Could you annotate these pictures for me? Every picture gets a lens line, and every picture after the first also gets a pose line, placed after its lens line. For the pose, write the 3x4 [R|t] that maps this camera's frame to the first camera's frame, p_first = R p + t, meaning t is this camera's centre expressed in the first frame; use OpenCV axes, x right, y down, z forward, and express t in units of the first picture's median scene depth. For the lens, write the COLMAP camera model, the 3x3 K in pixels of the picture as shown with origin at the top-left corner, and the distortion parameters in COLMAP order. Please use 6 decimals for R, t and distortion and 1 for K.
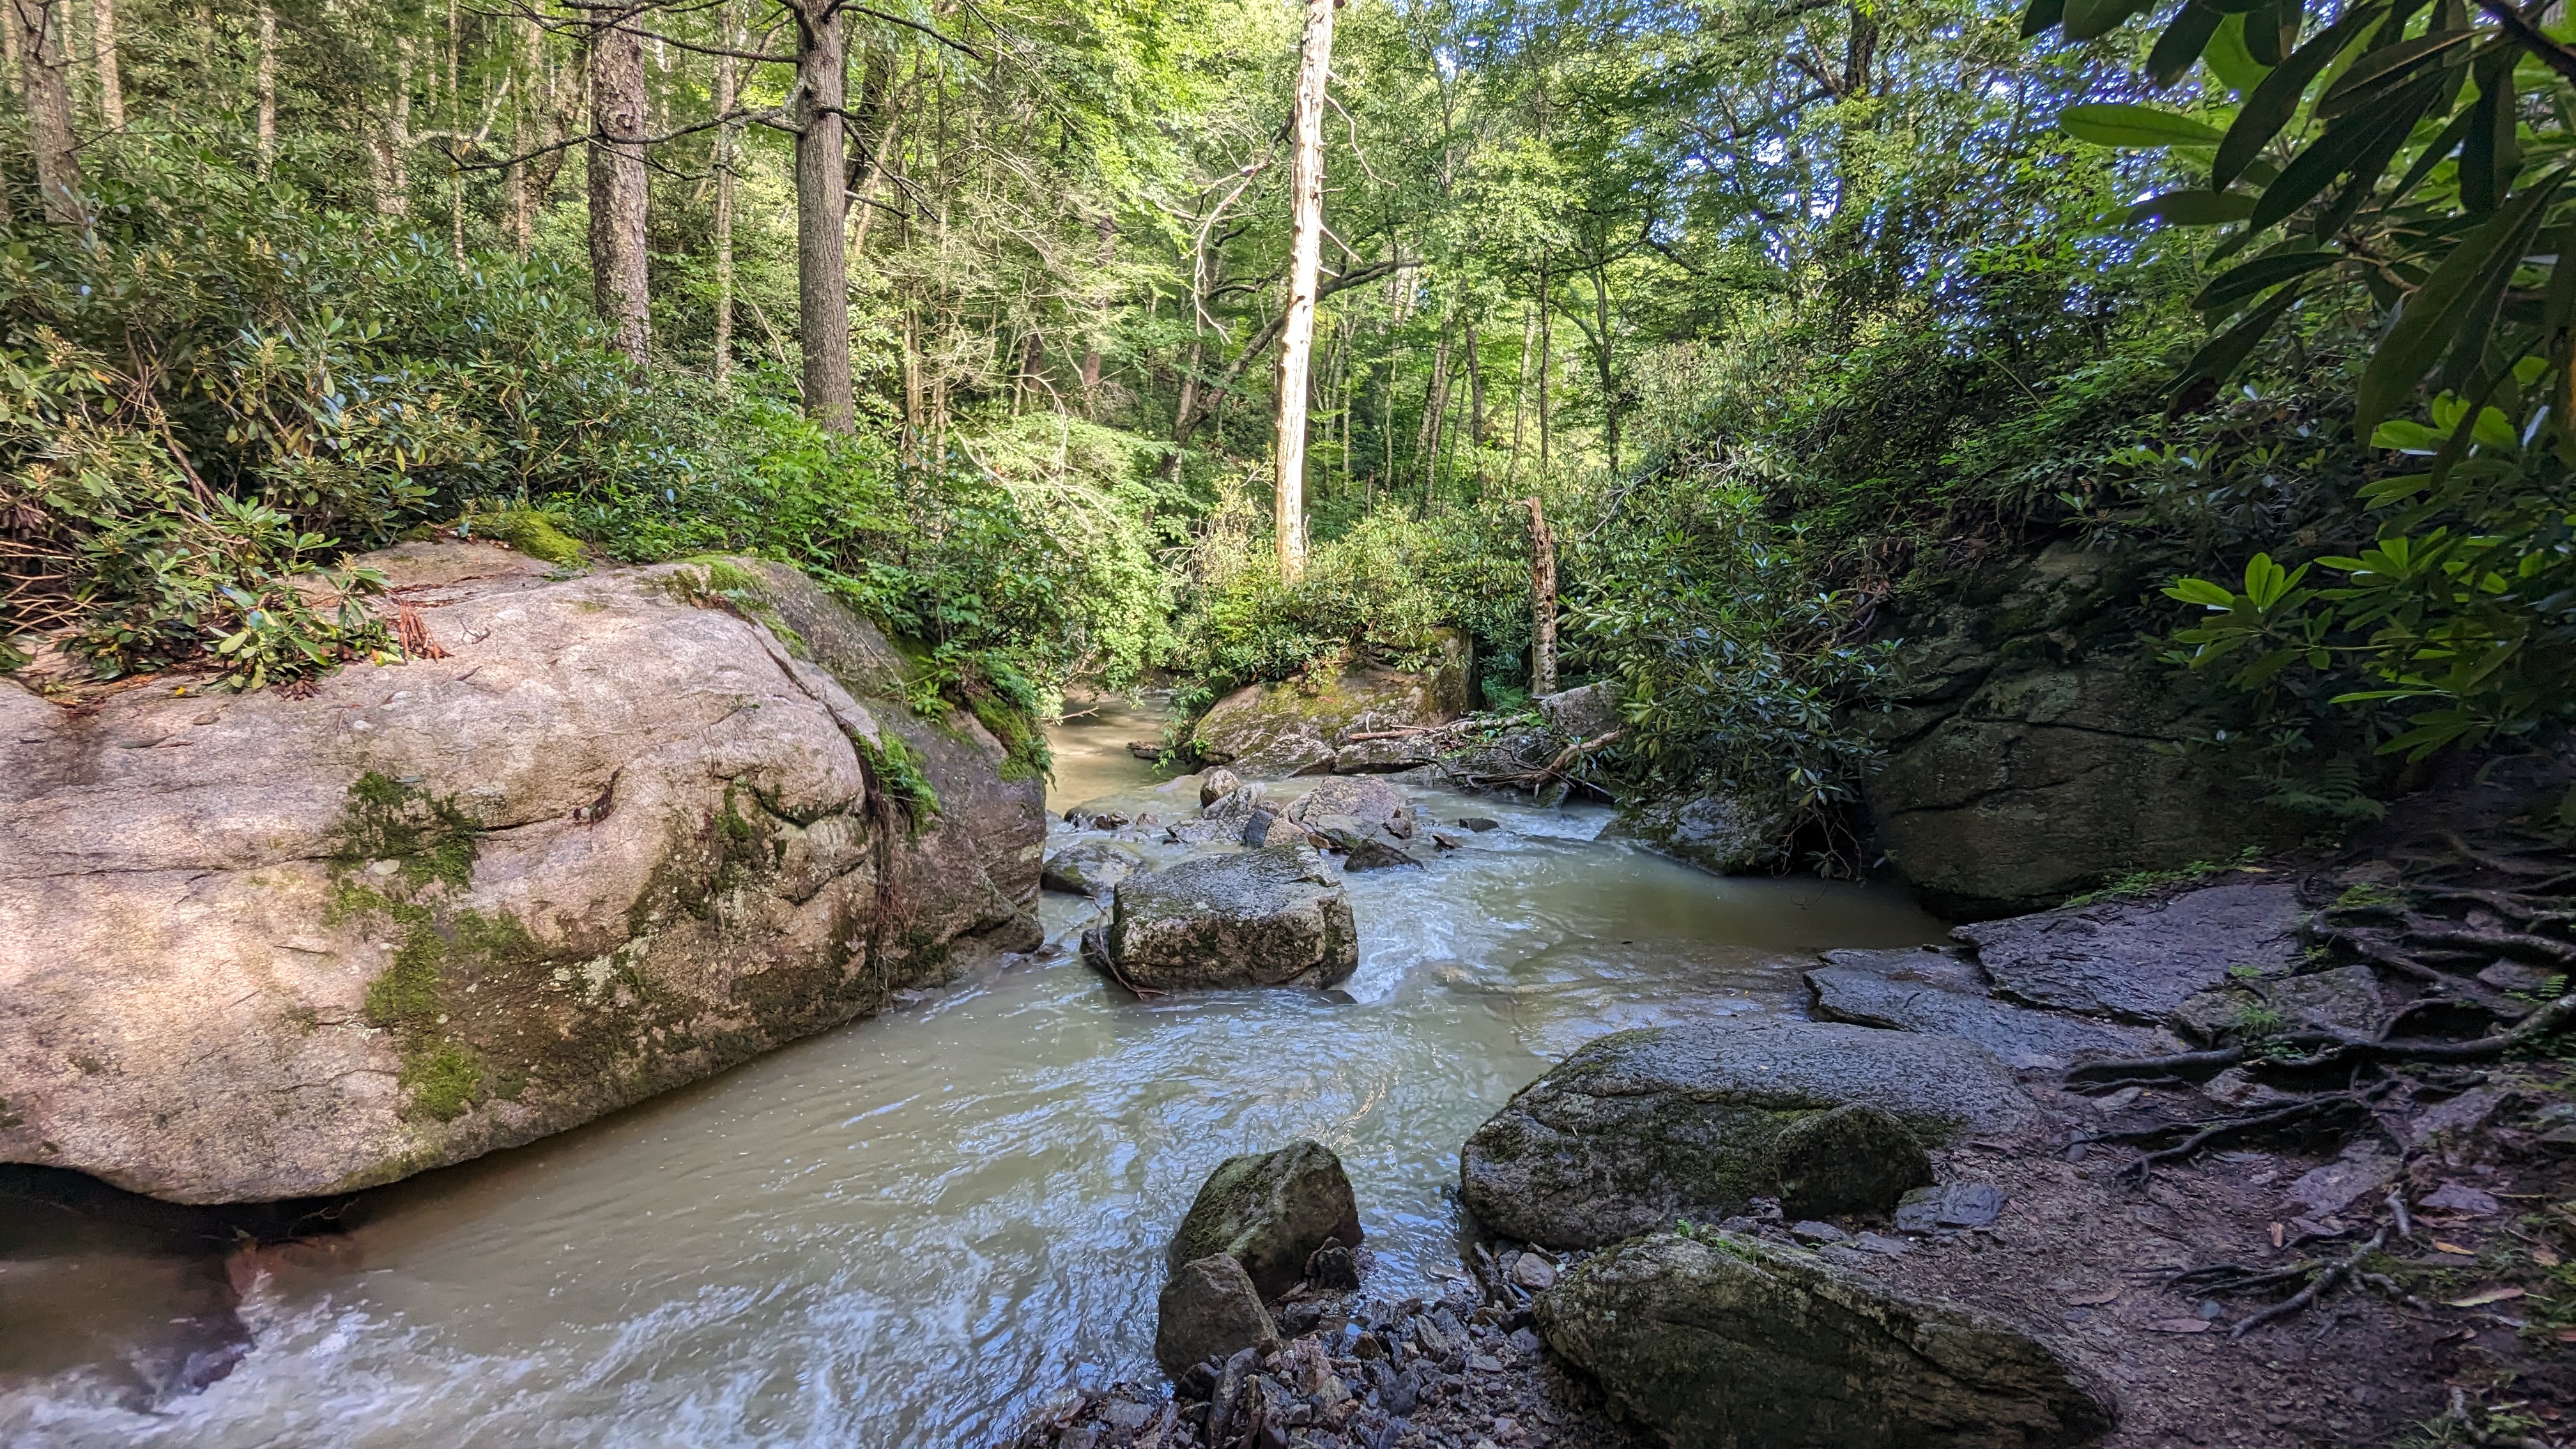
lens RADIAL K [[1219.0, 0, 1275.8], [0, 1219.0, 733.5], [0, 0, 1]] dist [0.000858, 0.000916]
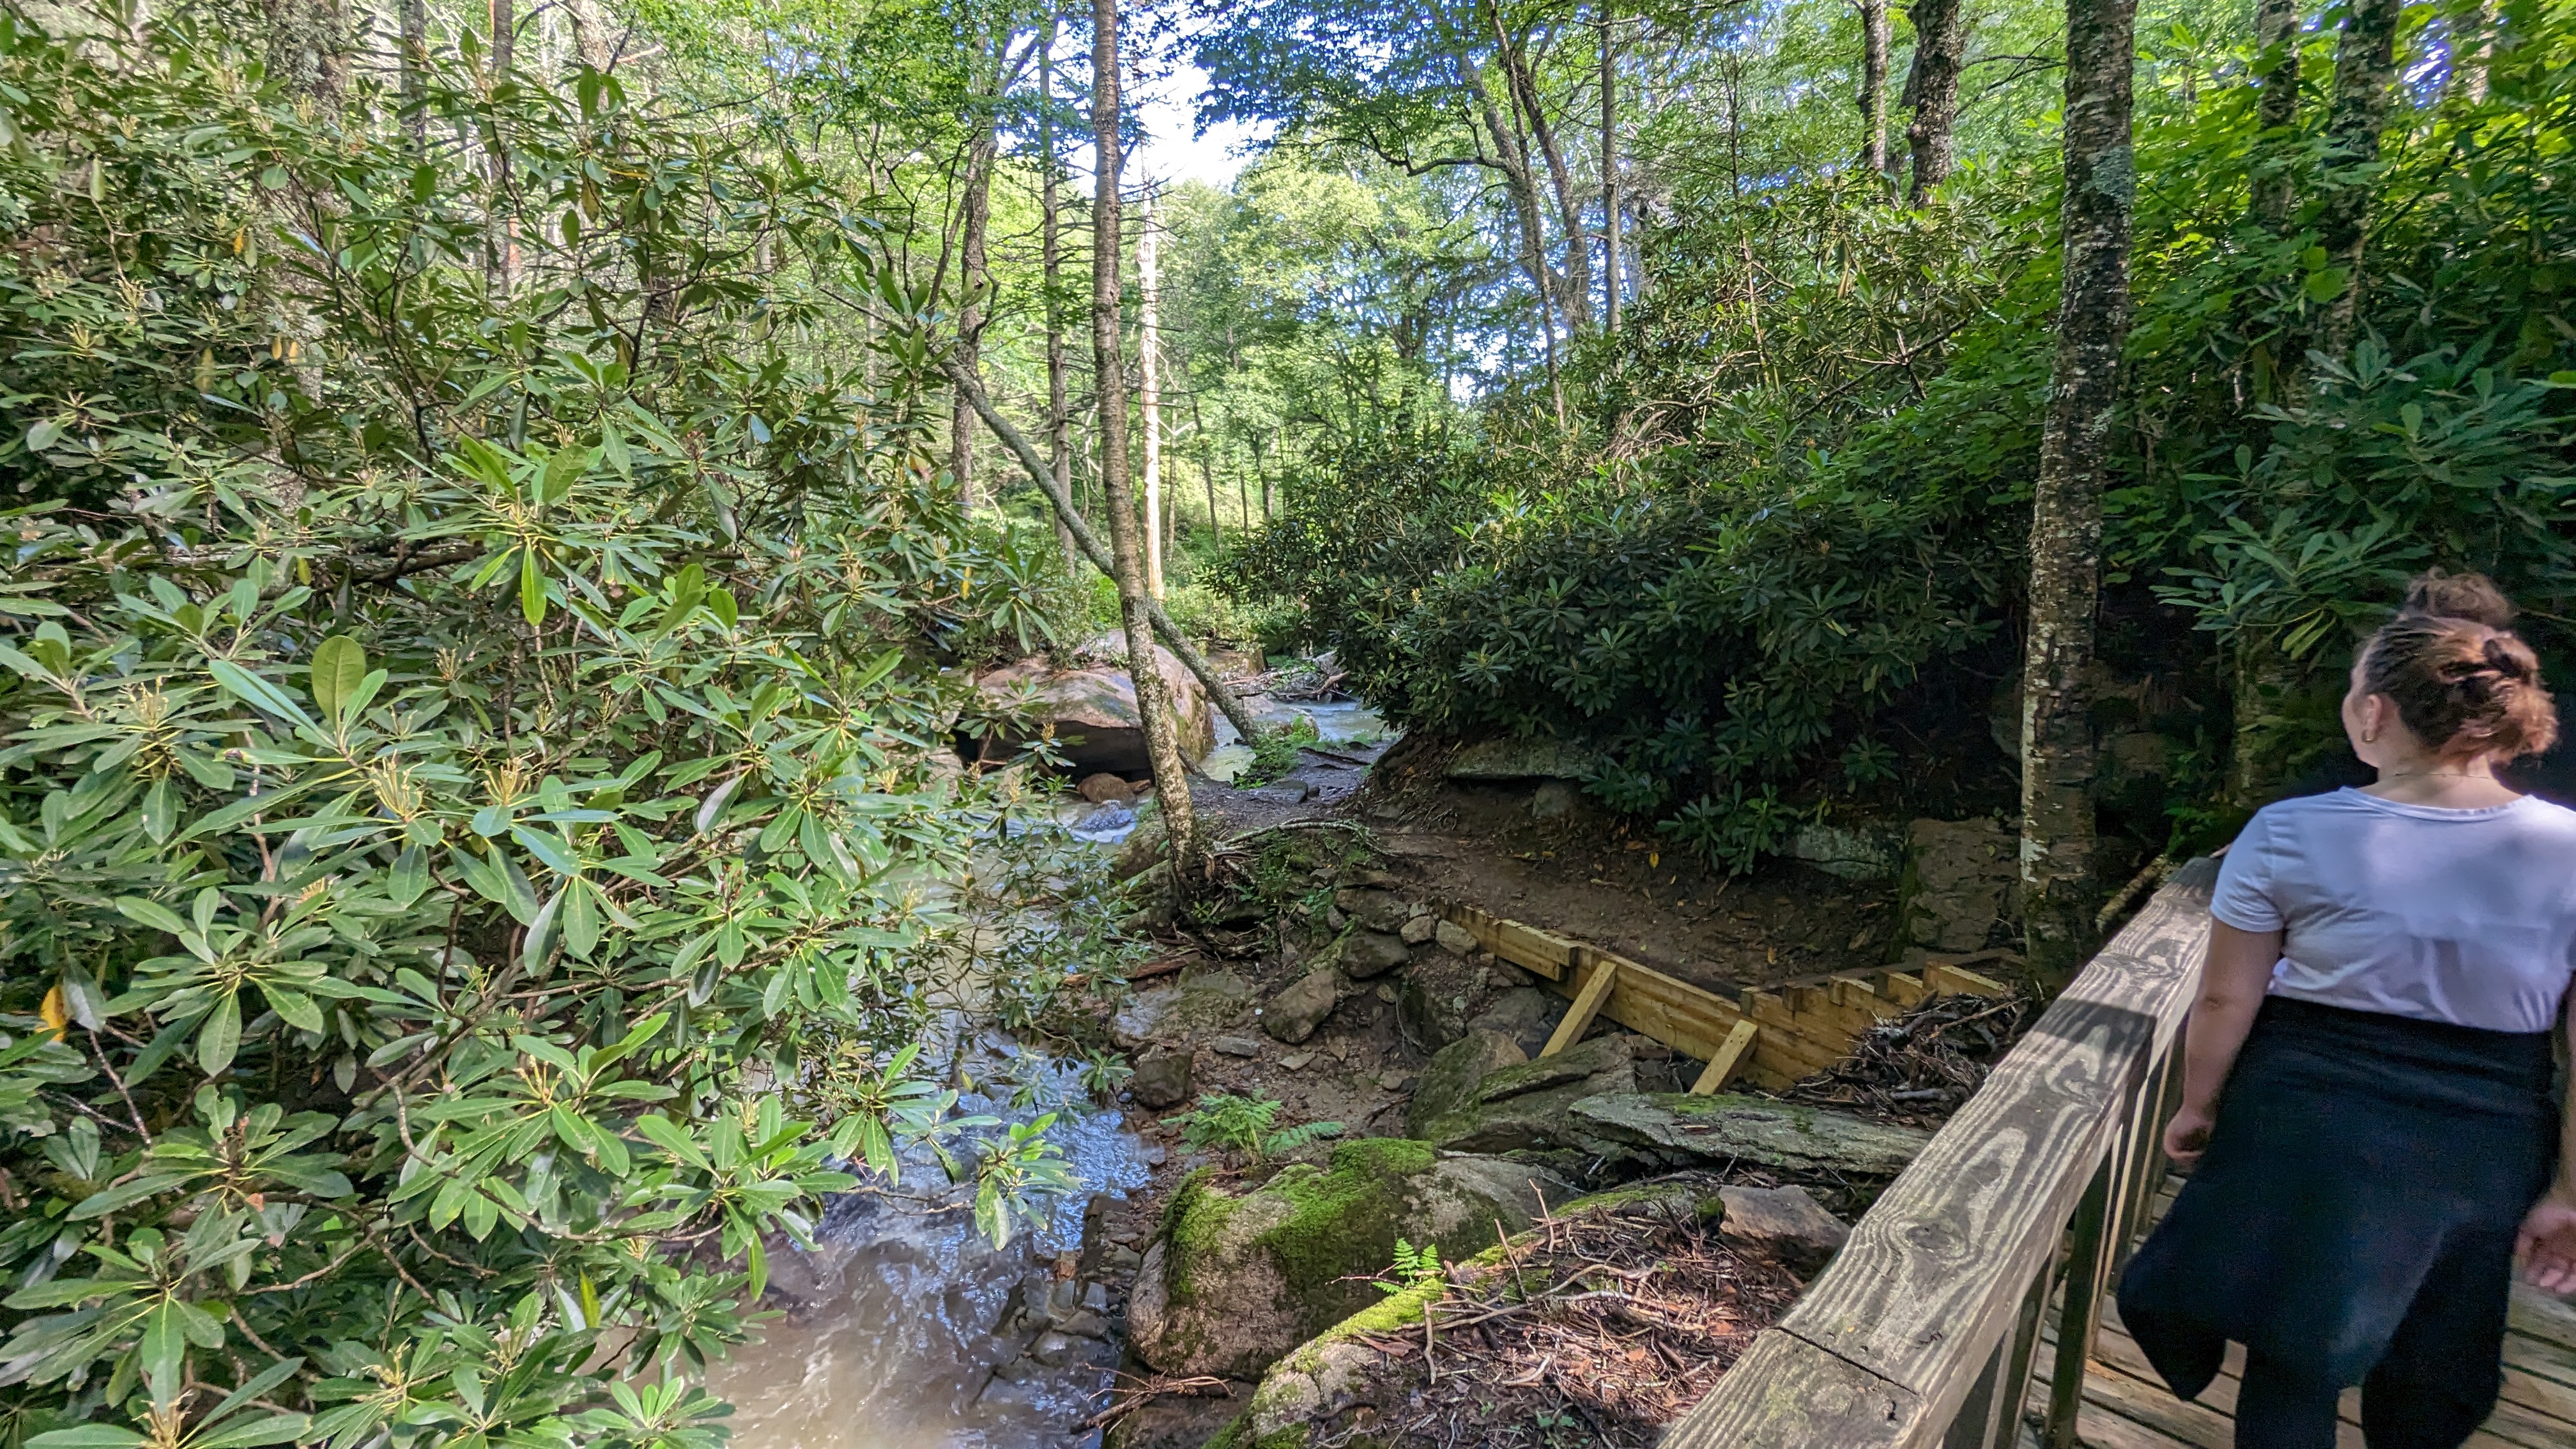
lens RADIAL K [[1219.0, 0, 1275.8], [0, 1219.0, 733.5], [0, 0, 1]] dist [0.000858, 0.000916]
pose [[0.940016, -0.090883, 0.328800, -0.969988], [0.086049, 0.995861, 0.029256, 0.060667], [-0.330099, 0.000791, 0.943946, -1.785575]]
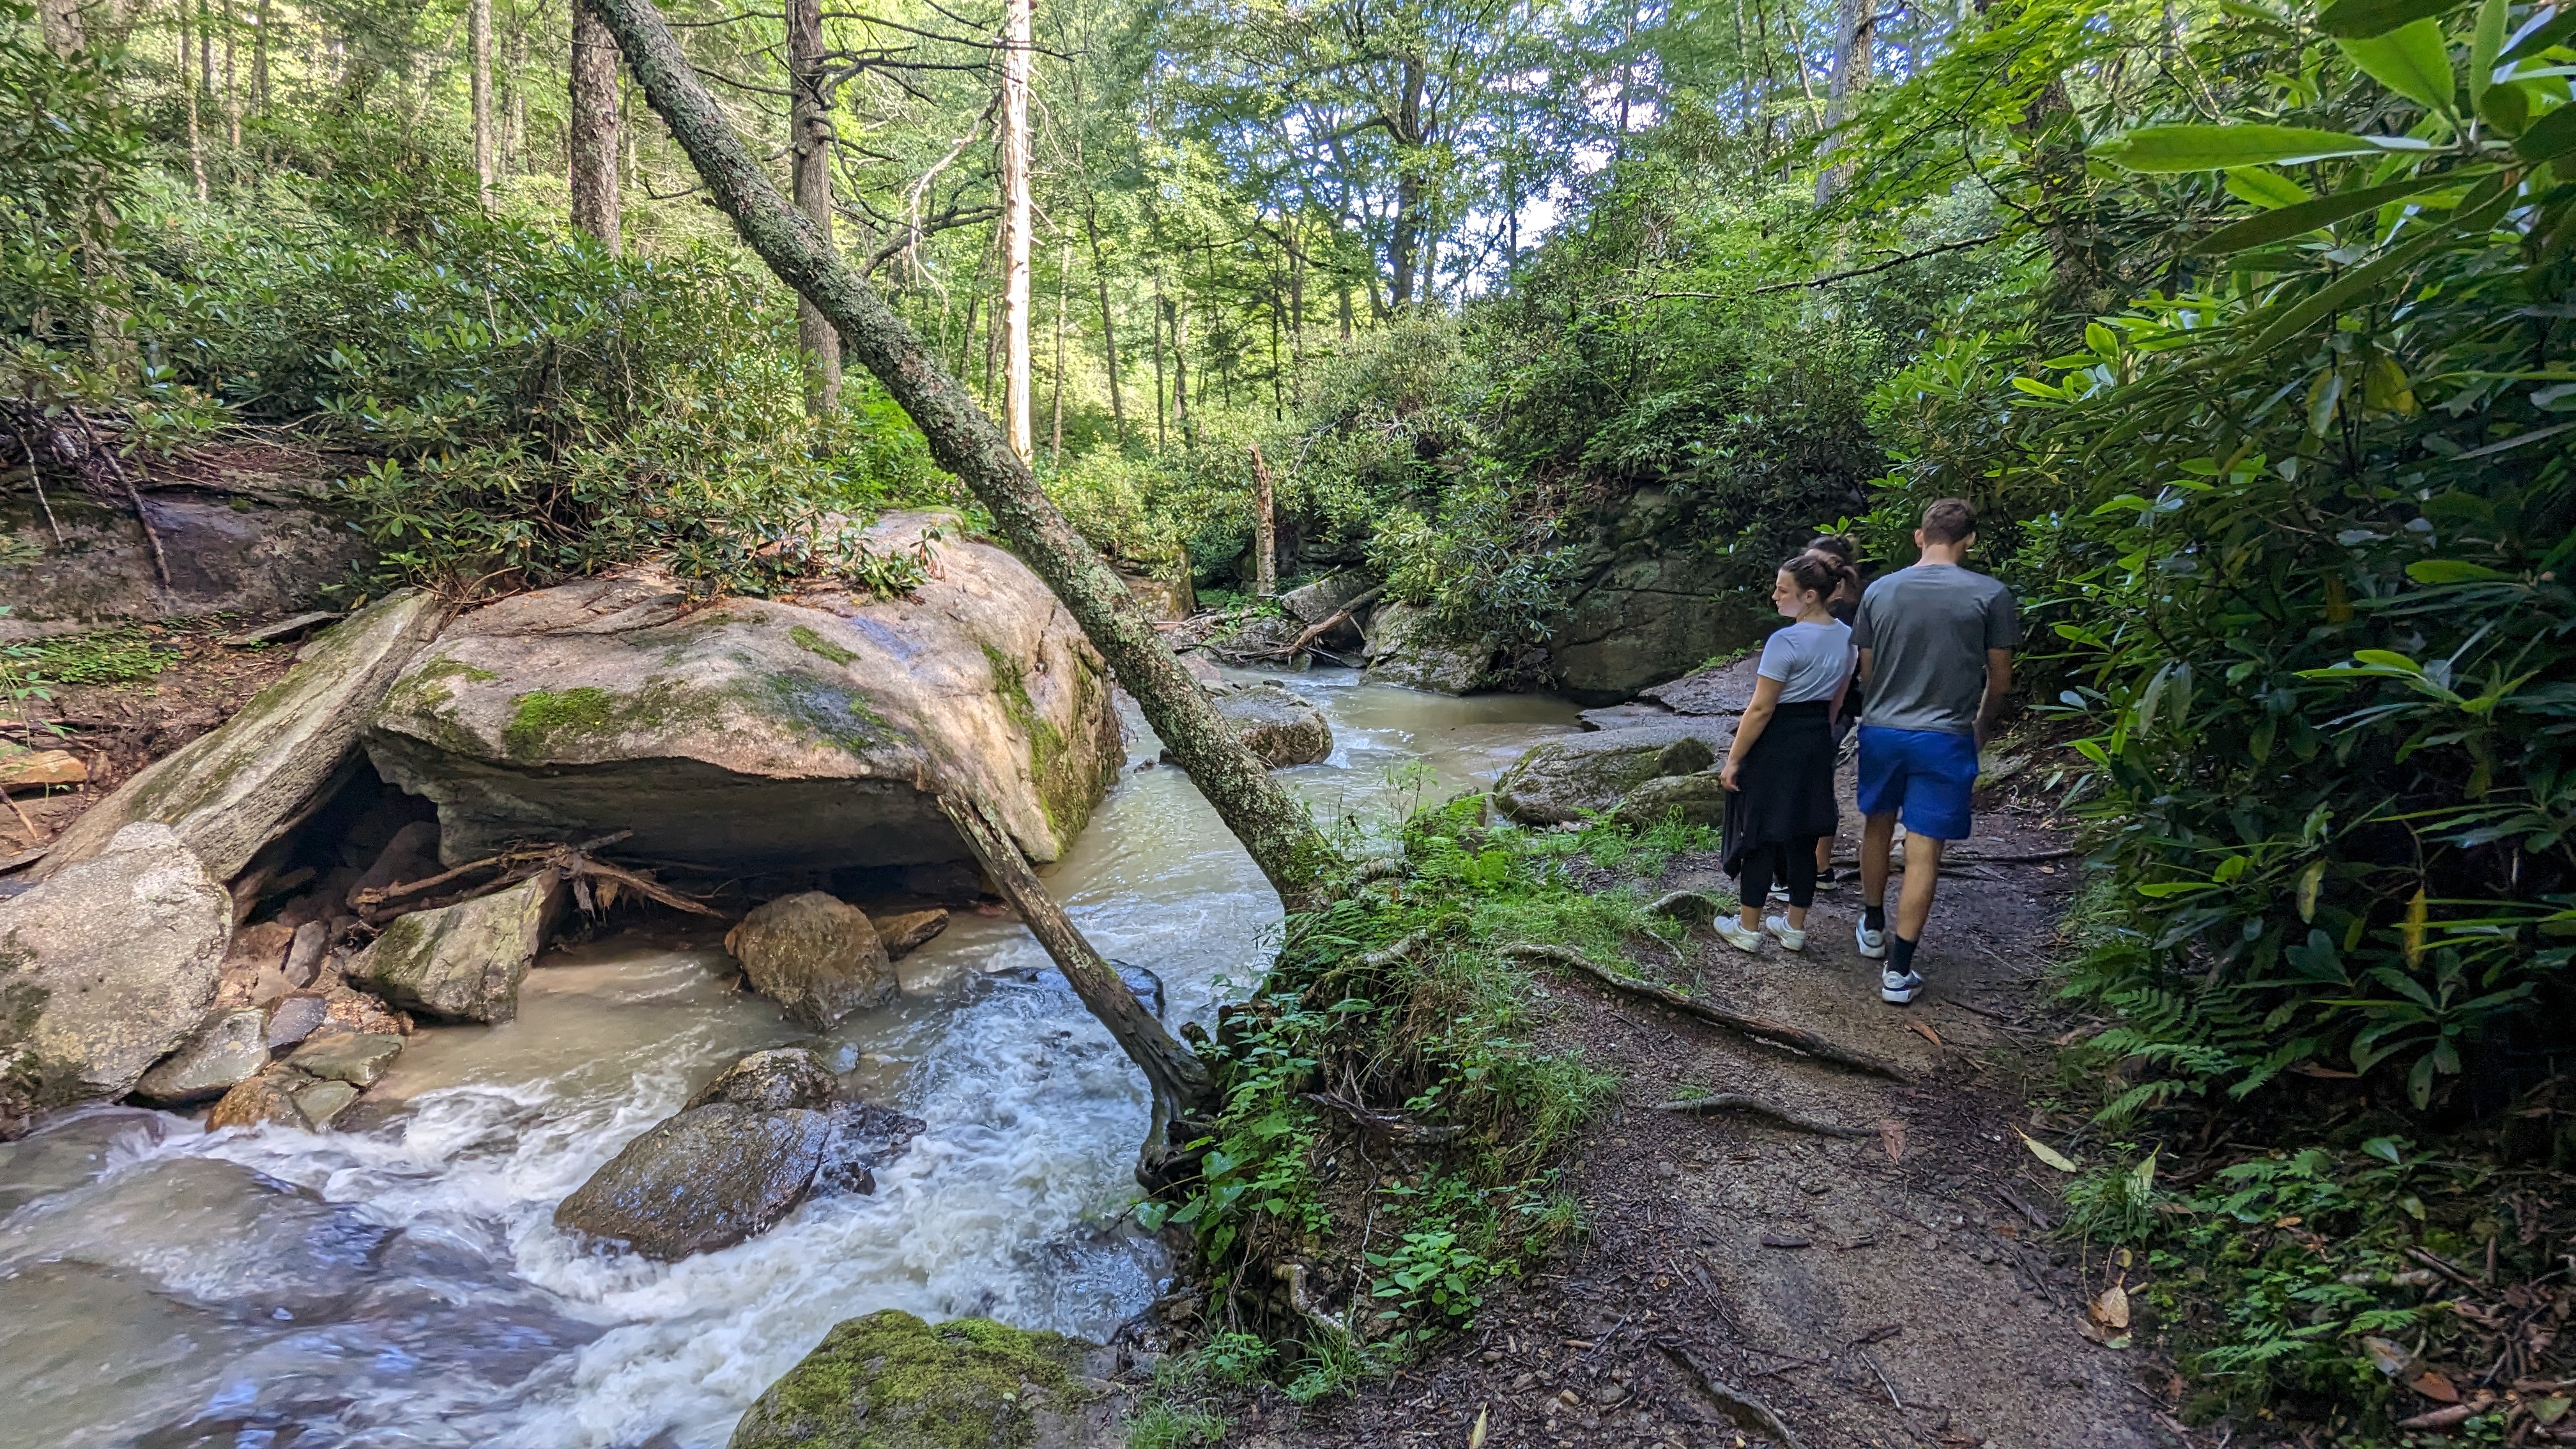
lens RADIAL K [[1220.1, 0, 1276.6], [0, 1220.1, 732.0], [0, 0, 1]] dist [0.000729, 0.002357]
pose [[0.908441, -0.086209, 0.409027, -0.578008], [0.058016, 0.995035, 0.080868, 0.021953], [-0.413968, -0.049734, 0.908932, -0.403110]]
